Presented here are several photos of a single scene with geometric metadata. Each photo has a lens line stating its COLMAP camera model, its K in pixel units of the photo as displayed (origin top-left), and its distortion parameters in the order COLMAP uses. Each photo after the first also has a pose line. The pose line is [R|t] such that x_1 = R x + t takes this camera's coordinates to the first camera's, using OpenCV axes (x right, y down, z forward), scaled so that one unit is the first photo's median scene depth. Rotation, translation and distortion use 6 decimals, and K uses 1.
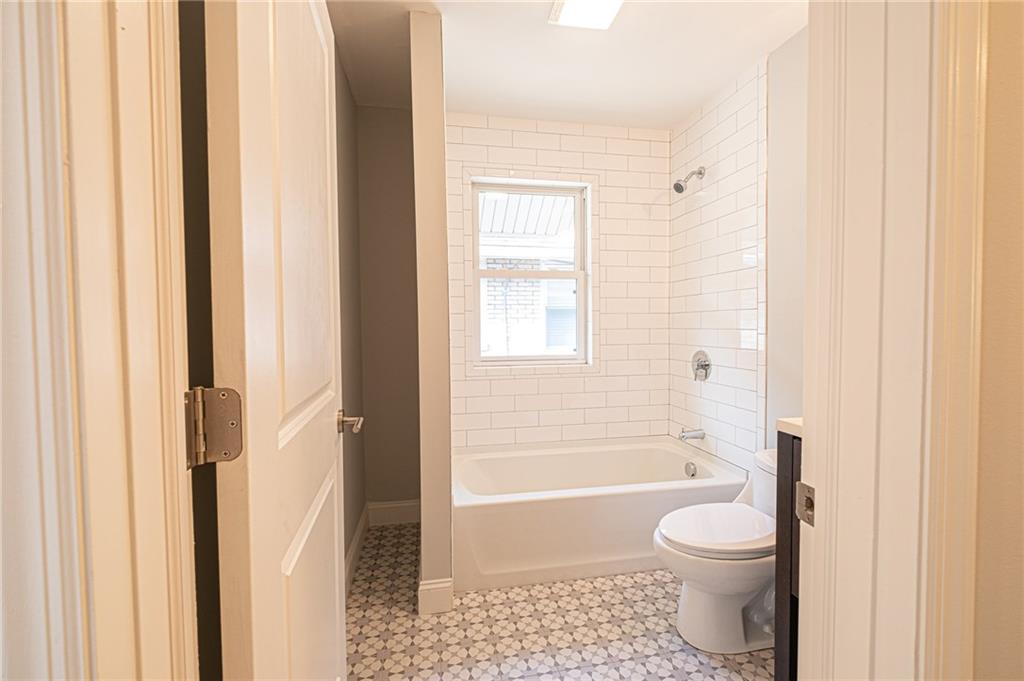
lens RADIAL K [[439.0, 0, 509.0], [0, 439.0, 340.7], [0, 0, 1]] dist [-0.002457, -0.003183]
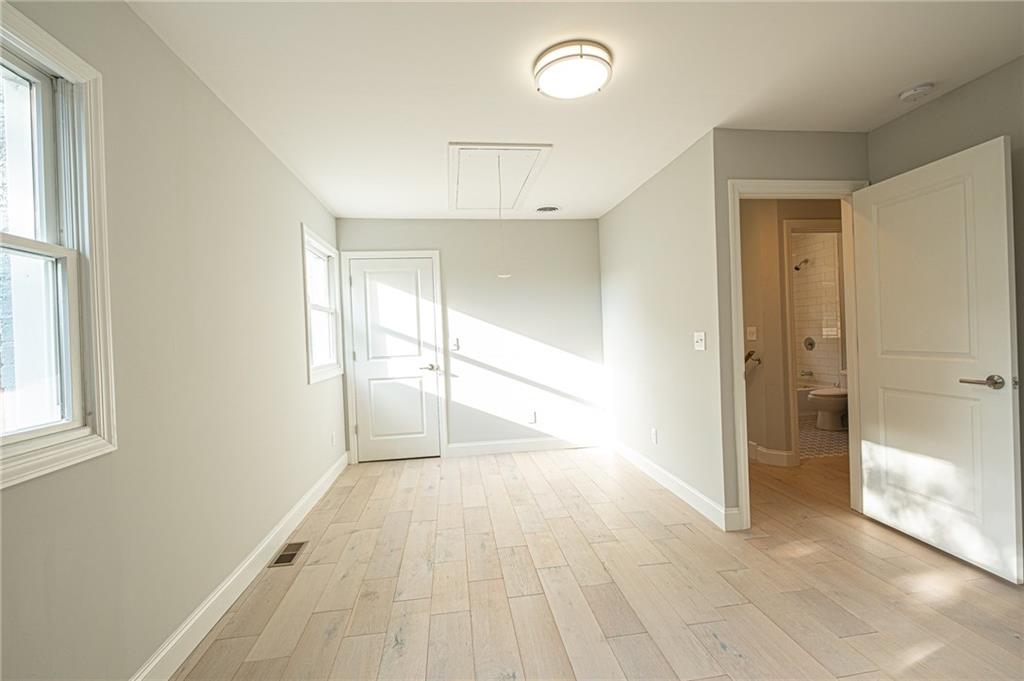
lens RADIAL K [[439.0, 0, 512.7], [0, 439.0, 338.5], [0, 0, 1]] dist [-0.002457, -0.003183]
pose [[0.997789, -0.029022, -0.059787, -1.006826], [0.027886, 0.999416, -0.019742, 0.031221], [0.060325, 0.018031, 0.998016, -1.434887]]
